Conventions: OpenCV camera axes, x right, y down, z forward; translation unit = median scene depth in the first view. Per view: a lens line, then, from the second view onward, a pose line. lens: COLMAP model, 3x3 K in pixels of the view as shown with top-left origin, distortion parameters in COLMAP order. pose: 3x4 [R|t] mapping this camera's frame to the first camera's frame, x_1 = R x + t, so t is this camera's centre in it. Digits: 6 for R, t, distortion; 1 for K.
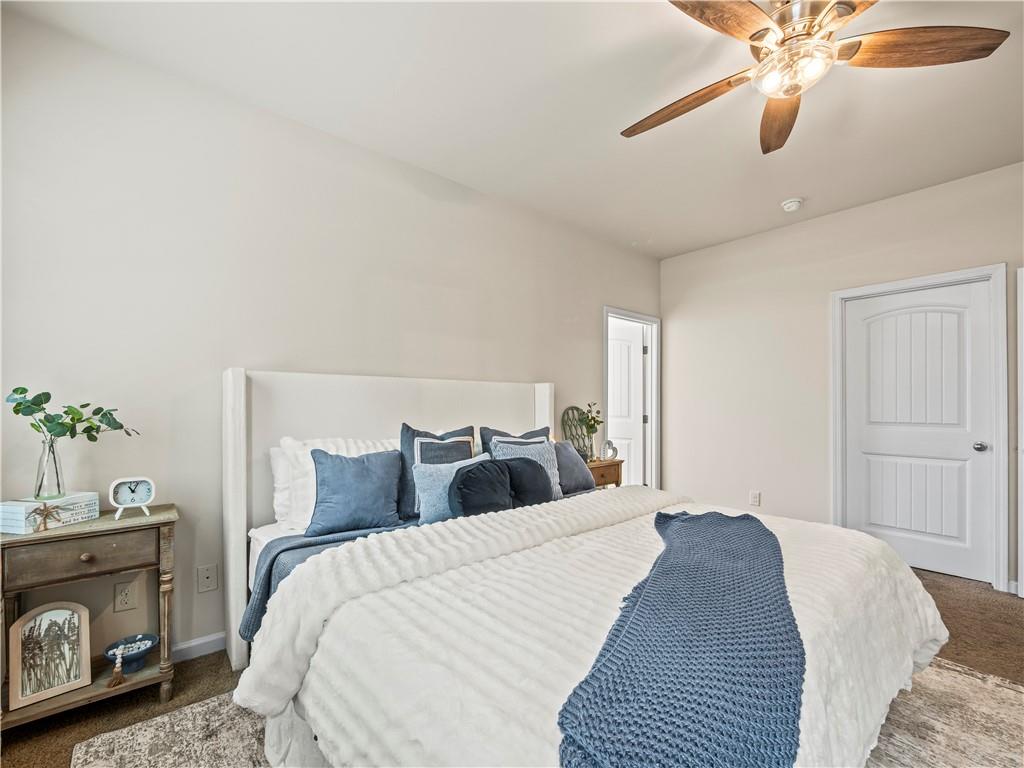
lens RADIAL K [[432.6, 0, 511.4], [0, 432.6, 401.3], [0, 0, 1]] dist [-0.000570, -0.000053]
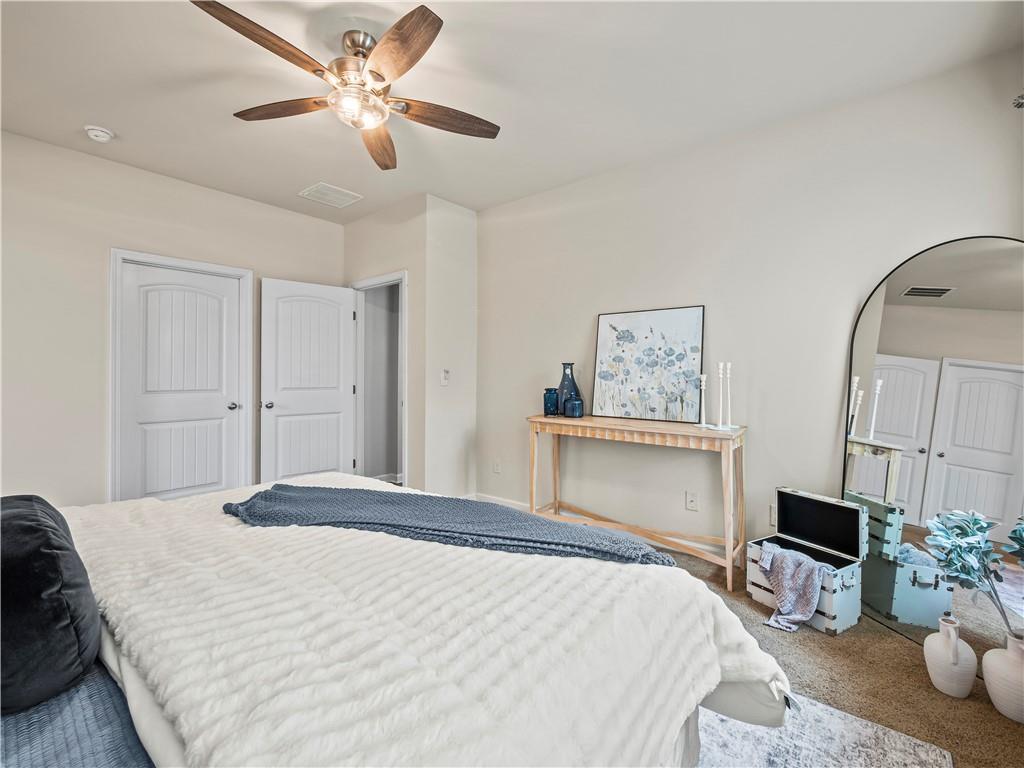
lens RADIAL K [[442.7, 0, 512.4], [0, 442.7, 363.2], [0, 0, 1]] dist [-0.001080, -0.000064]
pose [[-0.162599, 0.024273, 0.986394, -0.322240], [-0.005622, 0.999658, -0.025526, 0.005434], [-0.986676, -0.009696, -0.162407, 0.357763]]
